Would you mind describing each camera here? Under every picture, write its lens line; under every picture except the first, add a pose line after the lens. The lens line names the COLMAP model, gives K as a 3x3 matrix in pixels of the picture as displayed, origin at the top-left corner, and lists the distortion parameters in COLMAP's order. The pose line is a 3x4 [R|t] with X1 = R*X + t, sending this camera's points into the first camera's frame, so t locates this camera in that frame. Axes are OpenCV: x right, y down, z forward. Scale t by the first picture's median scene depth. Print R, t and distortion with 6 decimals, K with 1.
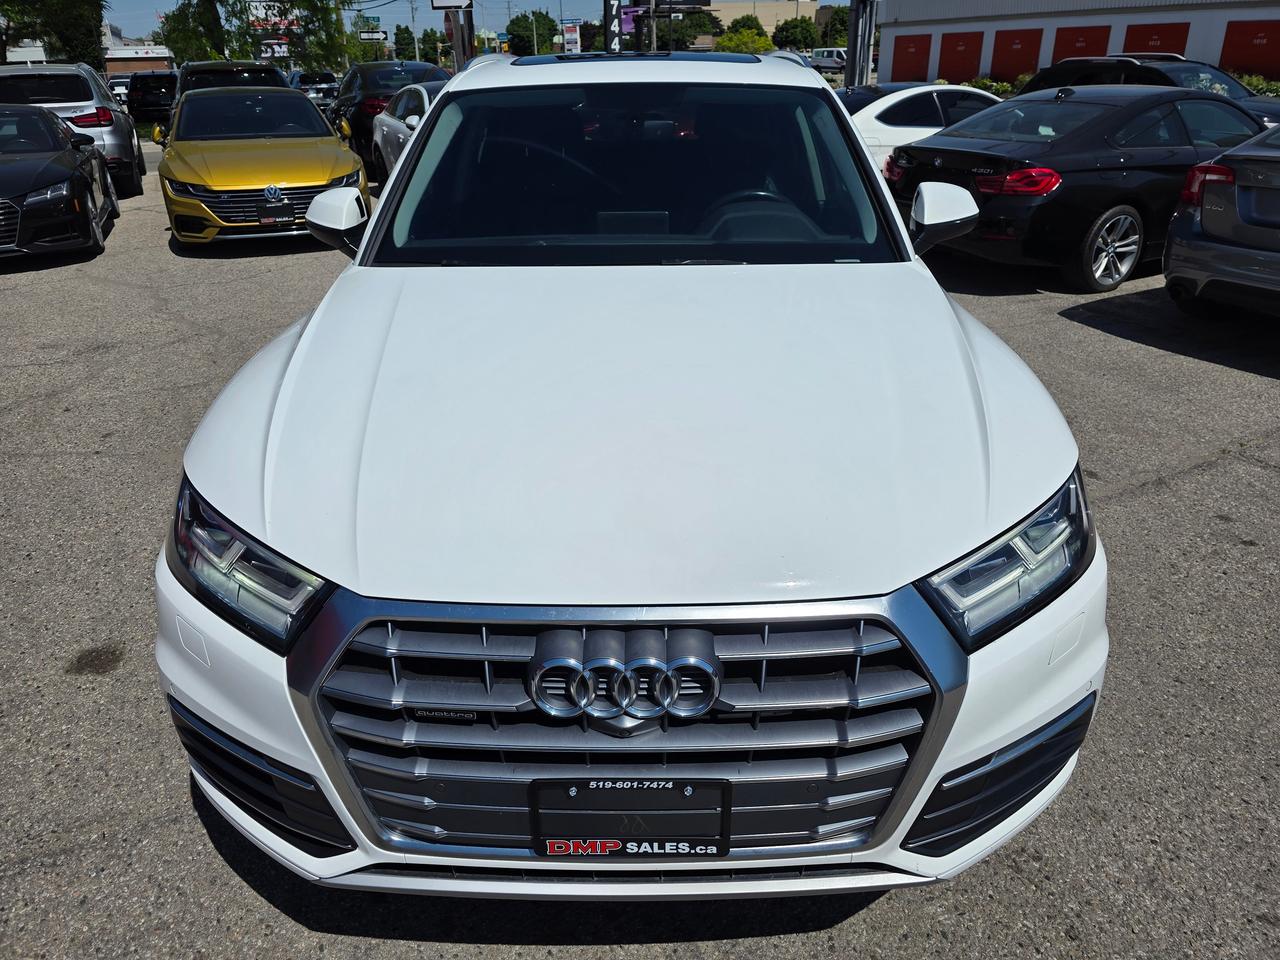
lens RADIAL K [[861.3, 0, 639.5], [0, 861.3, 471.9], [0, 0, 1]] dist [0.049338, -0.046453]
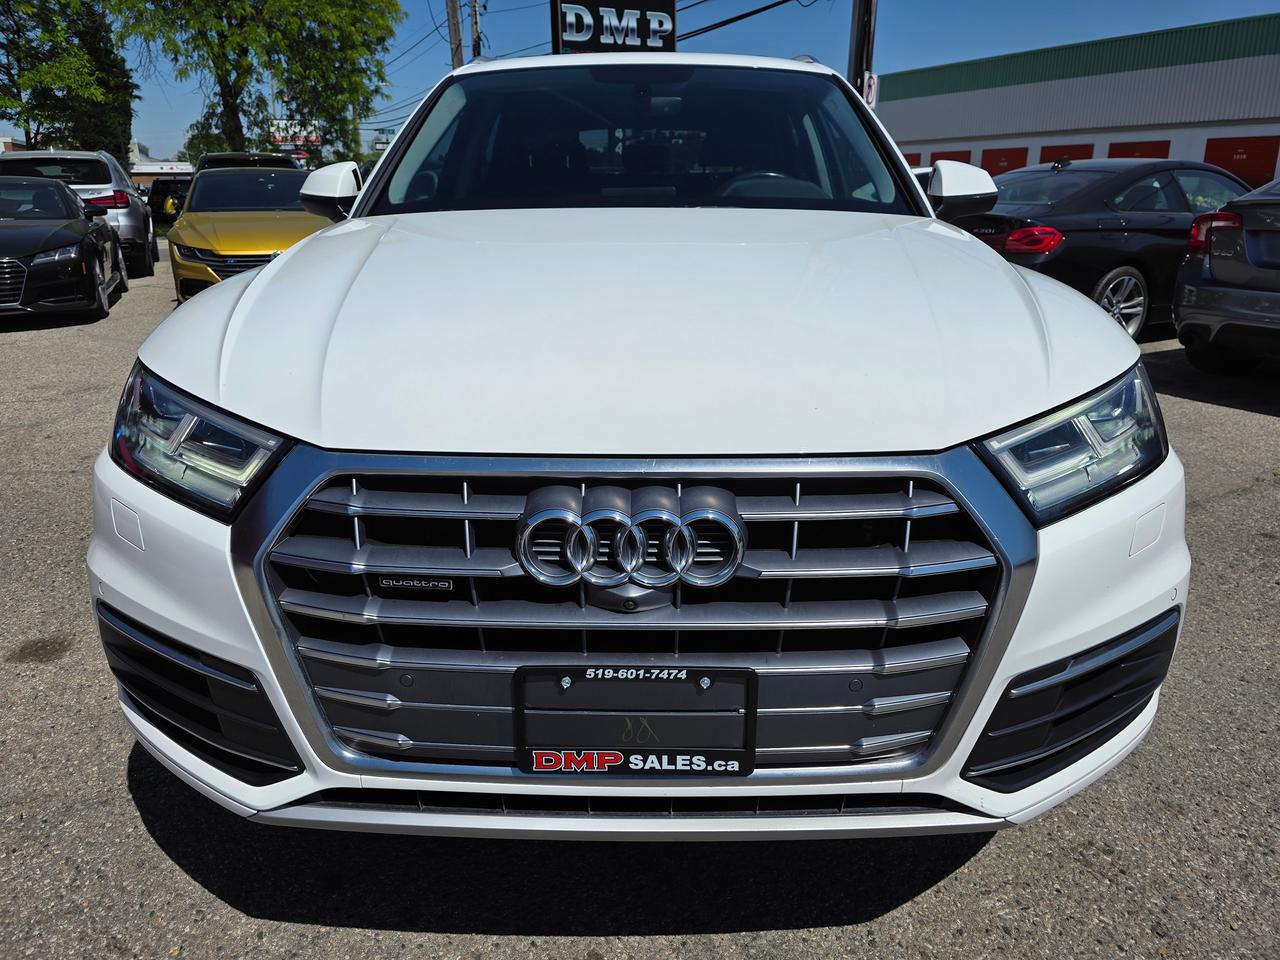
lens RADIAL K [[863.4, 0, 633.9], [0, 863.4, 474.6], [0, 0, 1]] dist [0.051860, -0.049231]
pose [[0.999934, 0.010417, -0.004787, -0.007504], [-0.010913, 0.992837, -0.118980, 0.202087], [0.003514, 0.119025, 0.992885, 0.115930]]
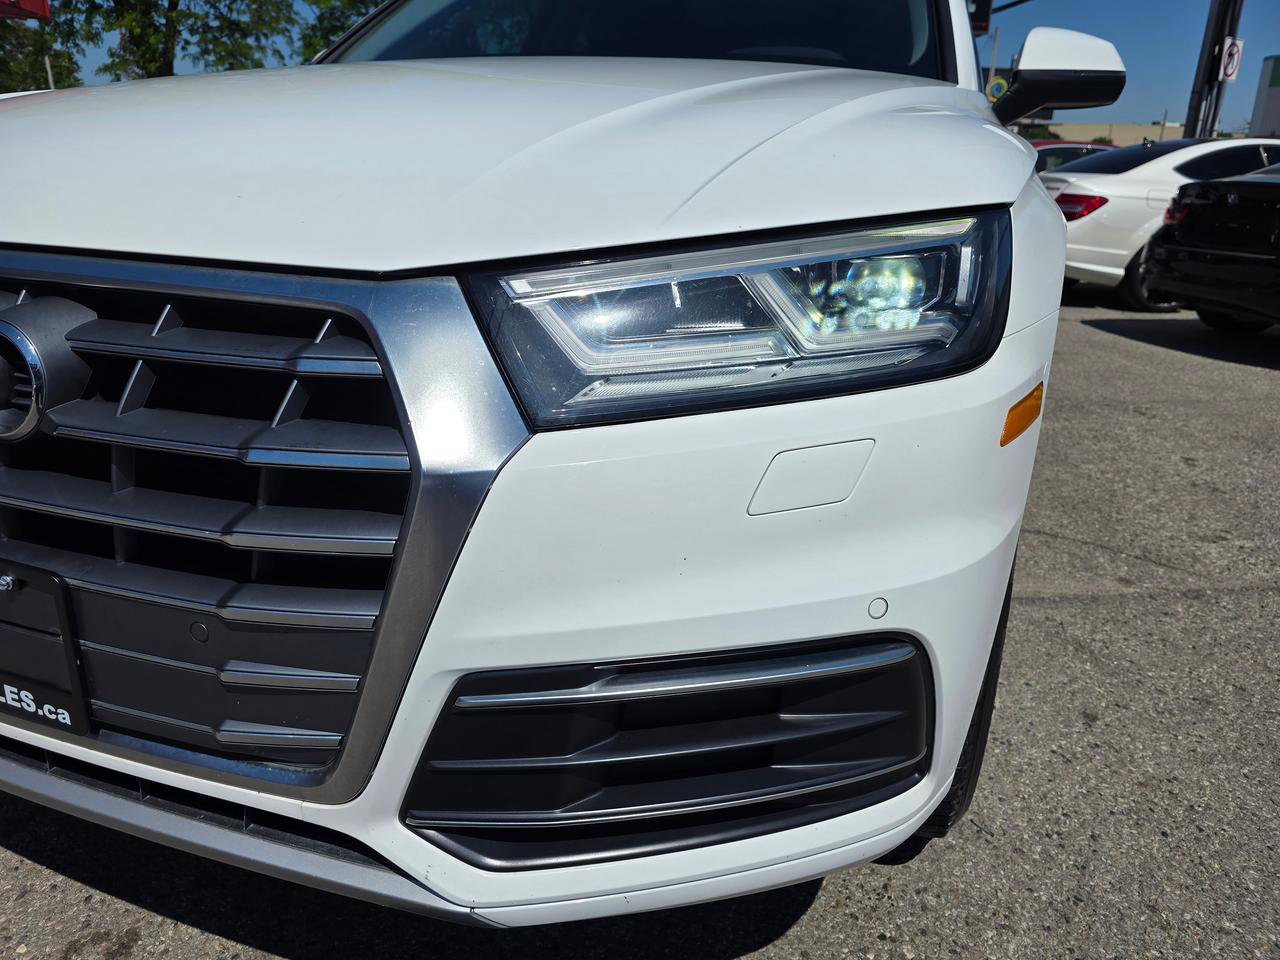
lens RADIAL K [[871.3, 0, 615.9], [0, 871.3, 492.6], [0, 0, 1]] dist [0.046442, -0.055560]
pose [[0.934125, 0.154281, -0.321883, 0.448145], [-0.184023, 0.980842, -0.063919, 0.205460], [0.305854, 0.118942, 0.944619, 0.431999]]
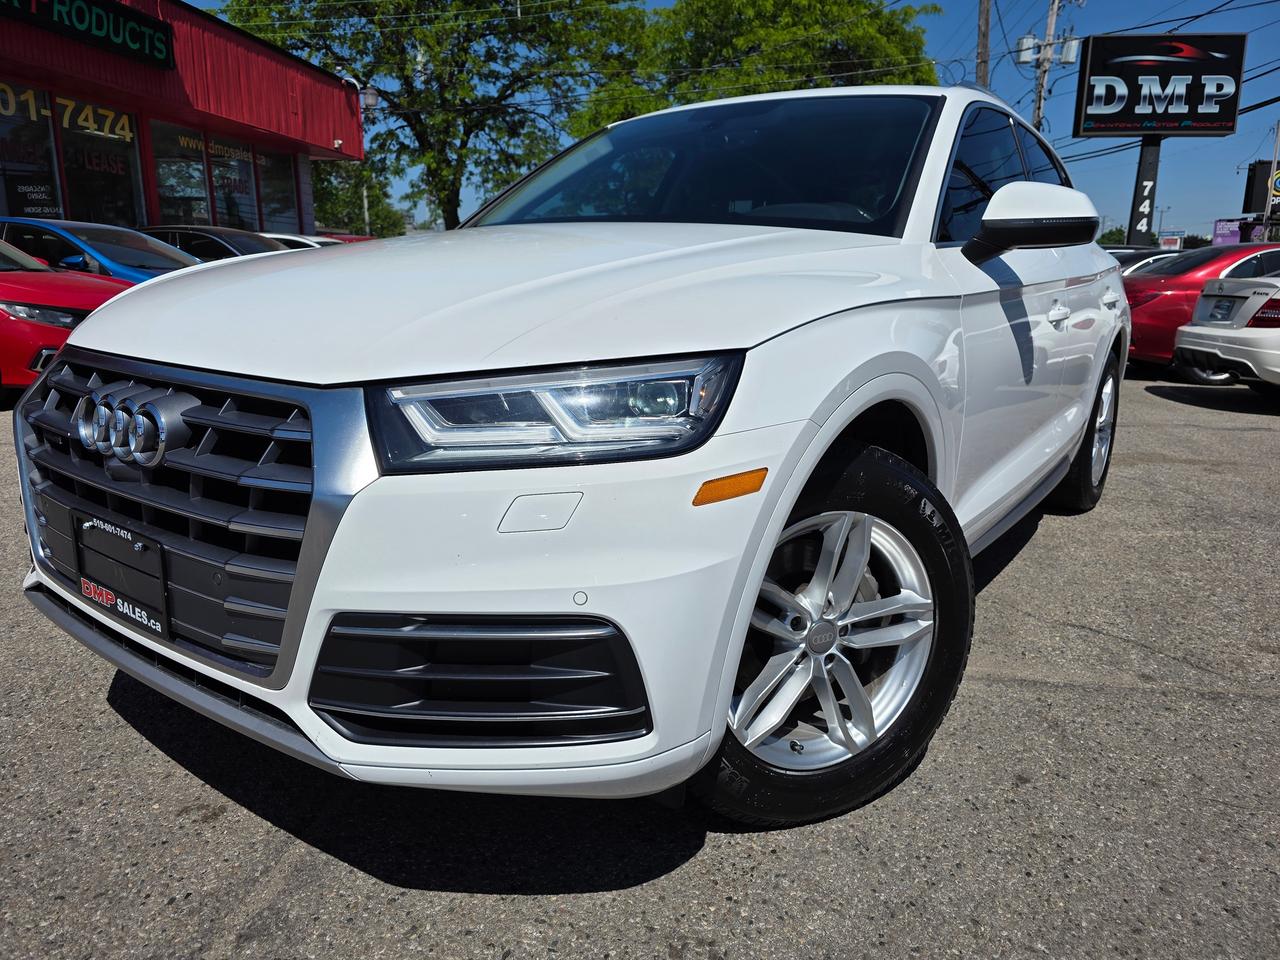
lens RADIAL K [[849.1, 0, 626.9], [0, 849.1, 476.5], [0, 0, 1]] dist [0.042659, -0.044679]
pose [[0.811991, 0.162639, -0.560553, 0.798207], [-0.272186, 0.955085, -0.117168, 0.188428], [0.516319, 0.247714, 0.819788, 0.340449]]
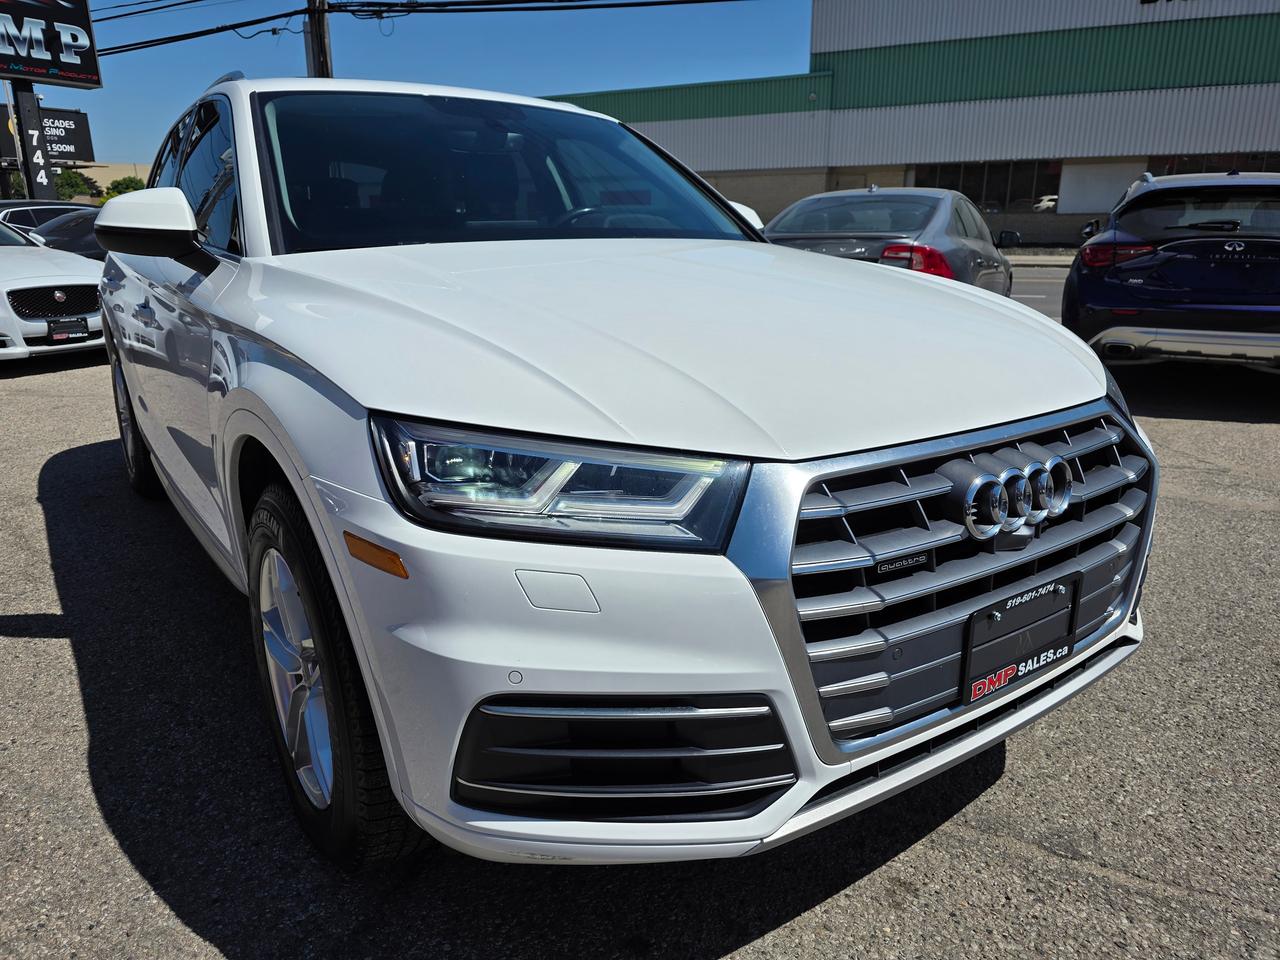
lens RADIAL K [[861.1, 0, 640.0], [0, 861.1, 480.0], [0, 0, 1]] dist [0.045469, -0.042699]
pose [[0.814972, -0.155618, 0.558215, -0.711891], [0.240929, 0.967060, -0.082151, 0.149593], [-0.527043, 0.201441, 0.825620, 0.268446]]
